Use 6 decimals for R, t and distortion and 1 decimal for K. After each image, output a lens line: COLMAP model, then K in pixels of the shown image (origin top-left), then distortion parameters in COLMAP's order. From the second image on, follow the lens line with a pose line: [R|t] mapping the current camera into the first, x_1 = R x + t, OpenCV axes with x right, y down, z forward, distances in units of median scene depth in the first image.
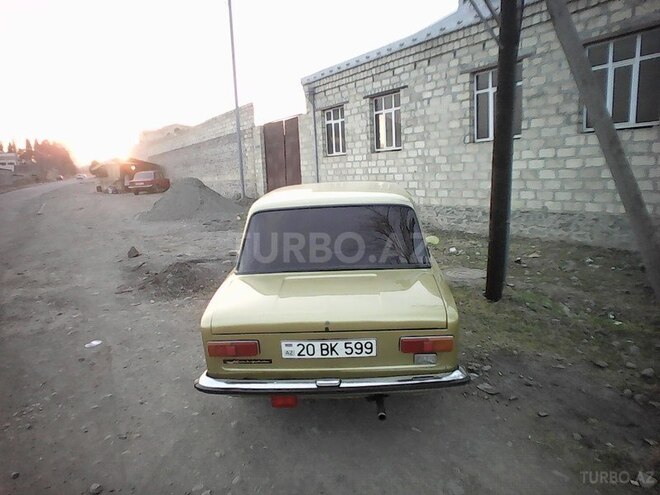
lens RADIAL K [[475.6, 0, 330.0], [0, 475.6, 247.5], [0, 0, 1]] dist [-0.050328, 0.040719]
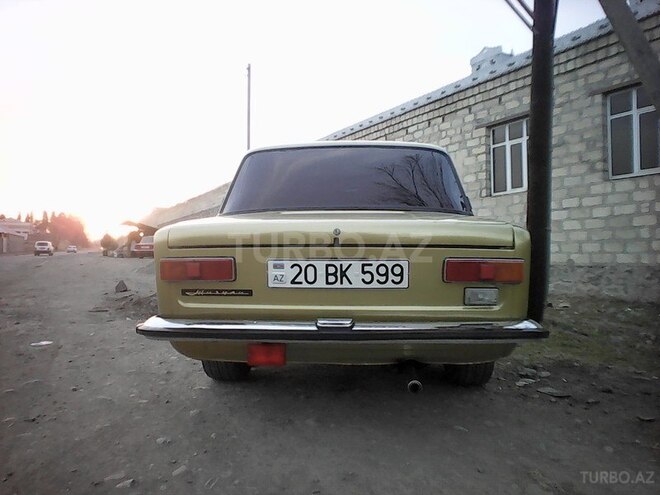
lens RADIAL K [[475.6, 0, 330.0], [0, 475.6, 247.5], [0, 0, 1]] dist [-0.050328, 0.040719]
pose [[0.999006, 0.041355, -0.016655, -0.001025], [-0.043670, 0.982928, -0.178731, 0.080560], [0.008979, 0.179280, 0.983757, 0.089523]]
